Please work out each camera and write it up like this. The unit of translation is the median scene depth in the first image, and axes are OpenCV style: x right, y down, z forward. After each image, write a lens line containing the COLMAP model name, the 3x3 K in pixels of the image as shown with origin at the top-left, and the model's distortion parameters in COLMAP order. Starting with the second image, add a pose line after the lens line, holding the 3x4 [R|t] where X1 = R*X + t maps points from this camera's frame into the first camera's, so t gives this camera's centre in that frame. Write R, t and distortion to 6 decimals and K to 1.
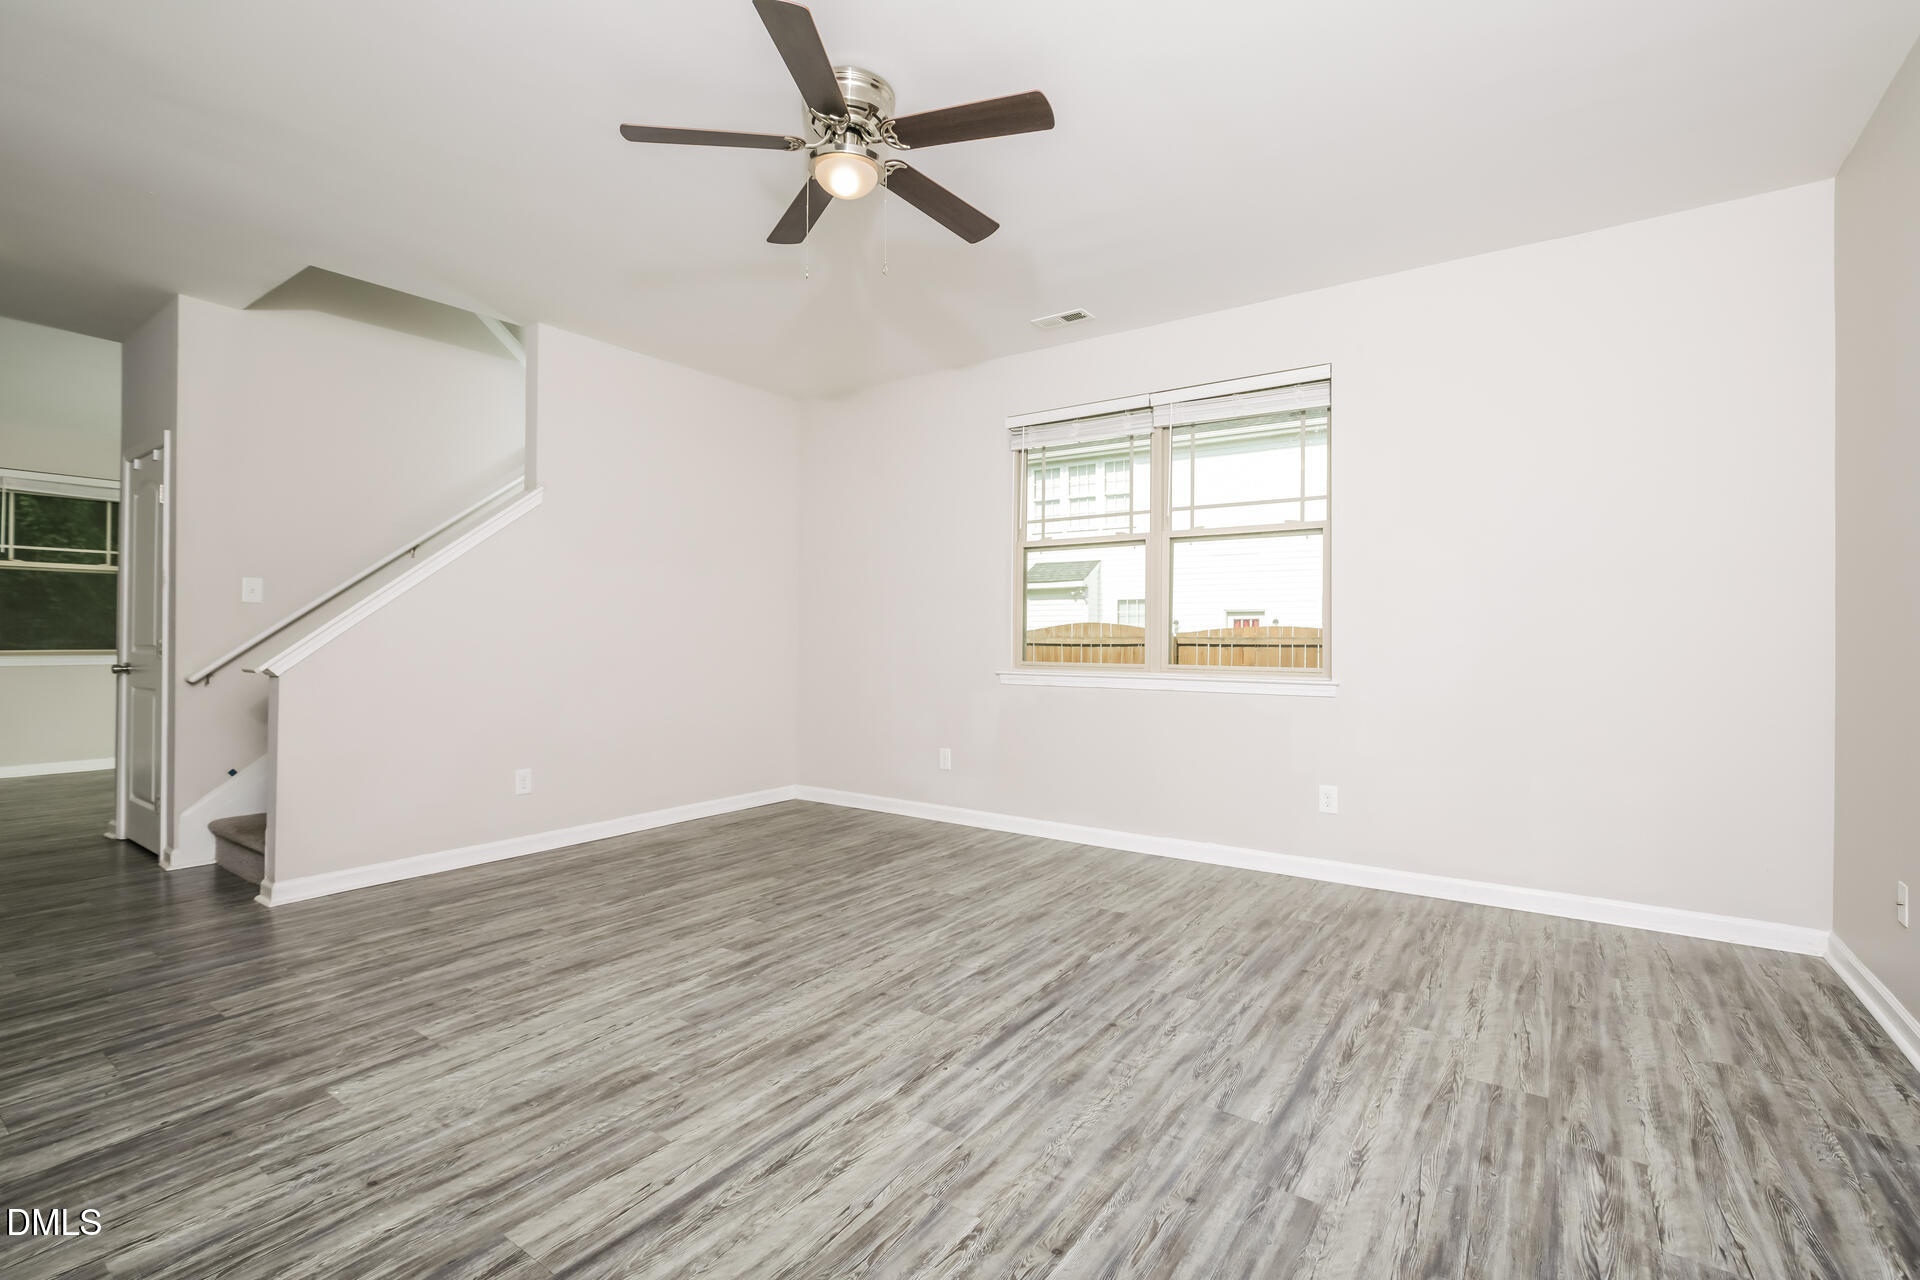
lens RADIAL K [[853.1, 0, 978.5], [0, 853.1, 637.9], [0, 0, 1]] dist [-0.011389, 0.000699]
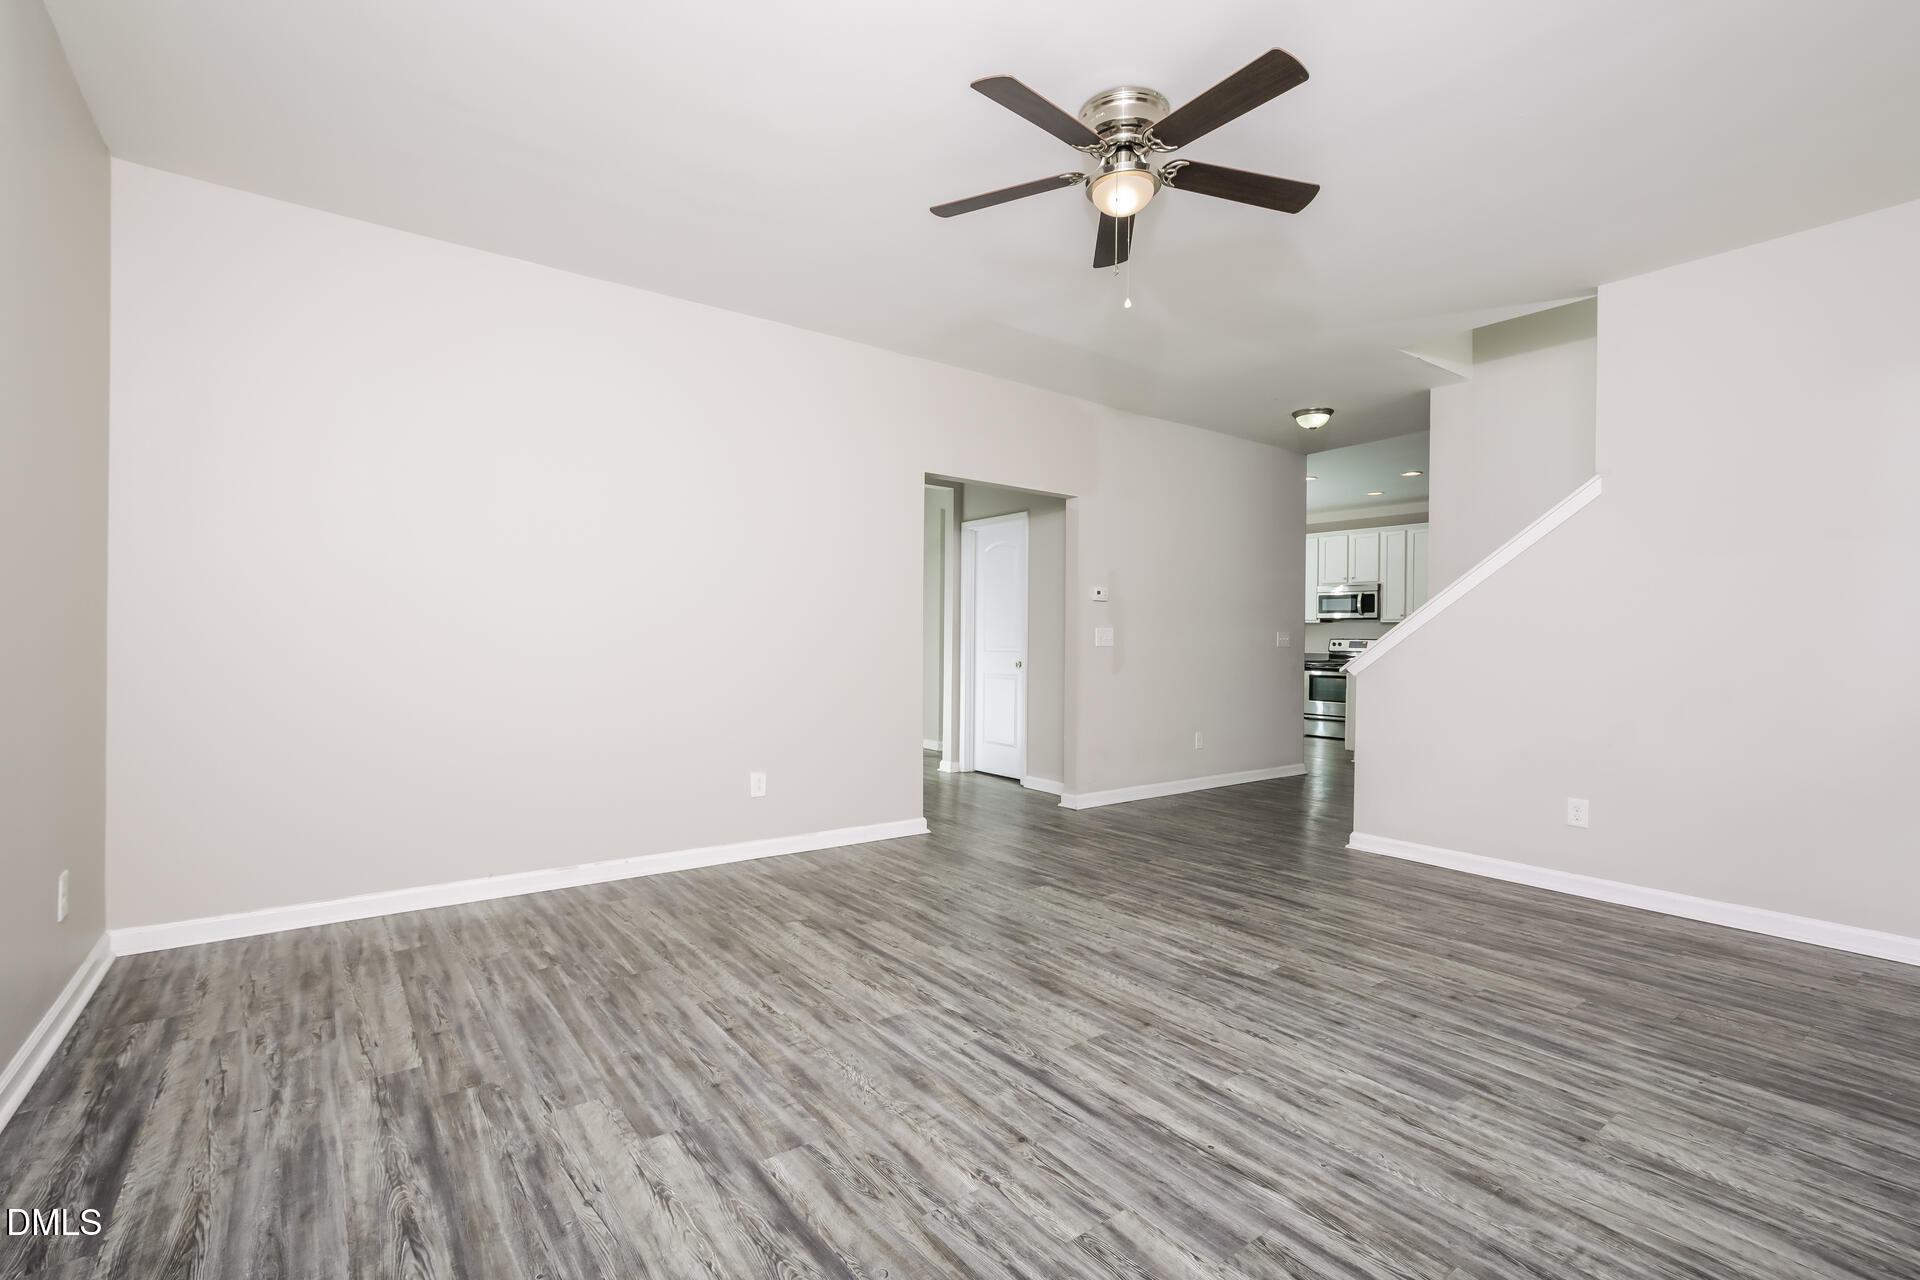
lens RADIAL K [[853.1, 0, 952.4], [0, 853.1, 657.6], [0, 0, 1]] dist [-0.011389, 0.000699]
pose [[-0.309959, 0.013591, -0.950653, 0.945667], [-0.015863, 0.999685, 0.019464, 0.000480], [0.950617, 0.021113, -0.309646, 1.216457]]
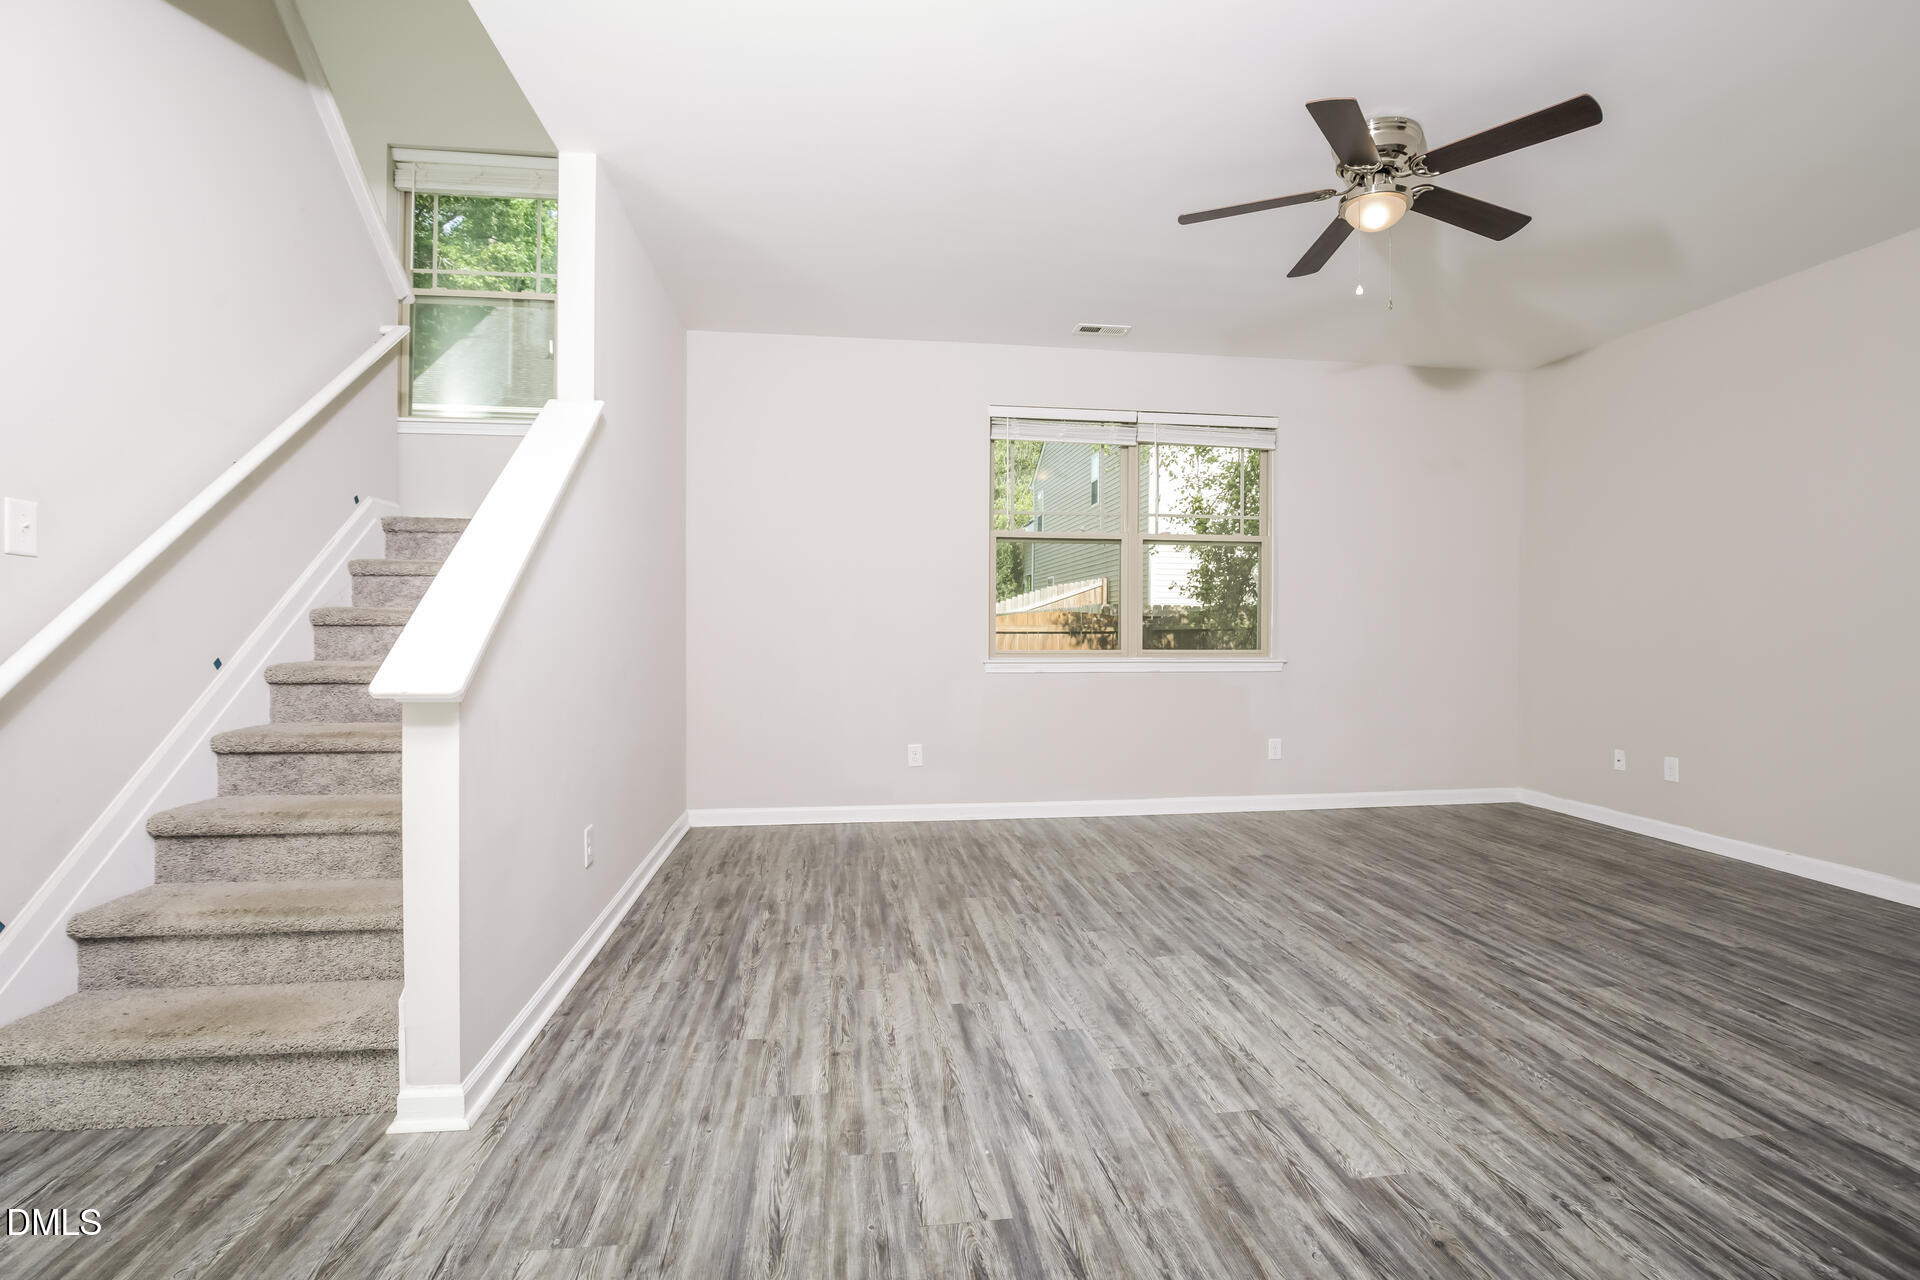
lens RADIAL K [[853.1, 0, 970.1], [0, 853.1, 623.7], [0, 0, 1]] dist [-0.011389, 0.000699]
pose [[0.731423, 0.004870, 0.681906, -1.440246], [-0.002226, 0.999986, -0.004754, -0.007390], [-0.681920, 0.001959, 0.731424, 0.572692]]
